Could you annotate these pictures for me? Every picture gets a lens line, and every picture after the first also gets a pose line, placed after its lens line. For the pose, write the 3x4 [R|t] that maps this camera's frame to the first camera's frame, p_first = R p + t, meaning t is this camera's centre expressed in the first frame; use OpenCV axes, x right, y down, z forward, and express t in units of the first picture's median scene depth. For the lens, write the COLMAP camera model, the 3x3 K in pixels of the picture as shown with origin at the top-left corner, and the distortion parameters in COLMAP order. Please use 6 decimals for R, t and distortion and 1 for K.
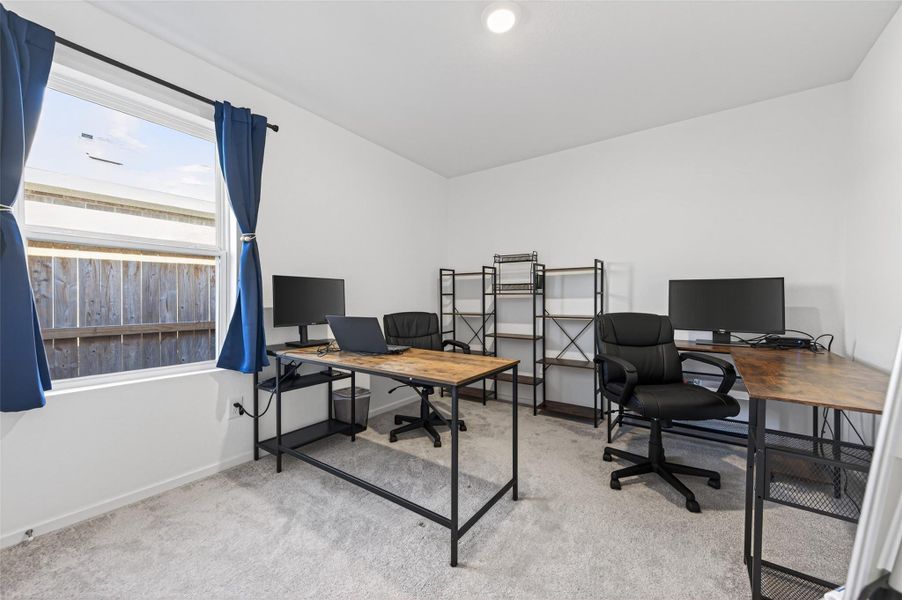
lens RADIAL K [[350.2, 0, 450.8], [0, 350.2, 302.6], [0, 0, 1]] dist [0.002255, -0.000162]
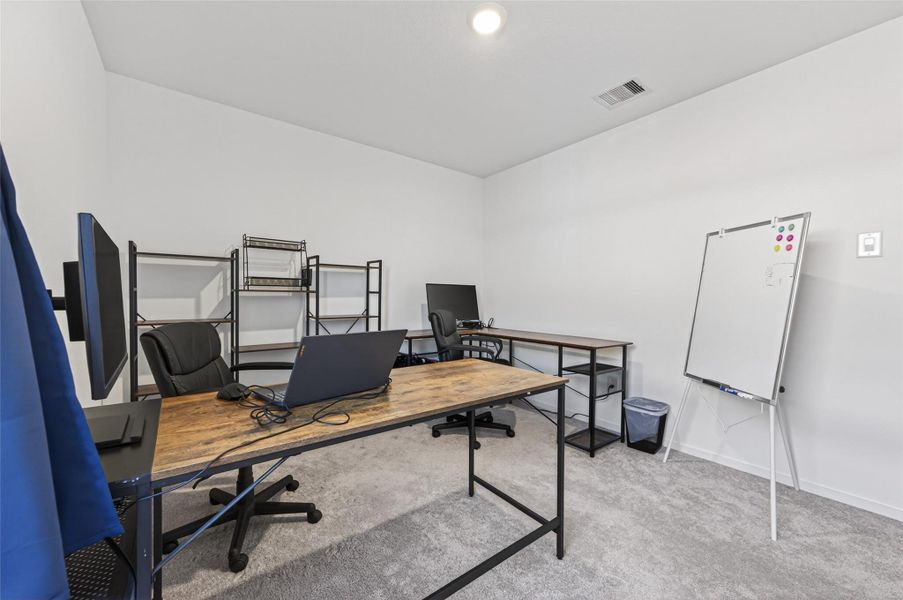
lens RADIAL K [[350.6, 0, 451.3], [0, 350.6, 302.6], [0, 0, 1]] dist [0.002255, -0.000162]
pose [[0.294447, -0.014746, 0.955554, -0.559482], [0.002420, 0.999889, 0.014685, -0.012969], [-0.955665, -0.002012, 0.294450, 0.523935]]
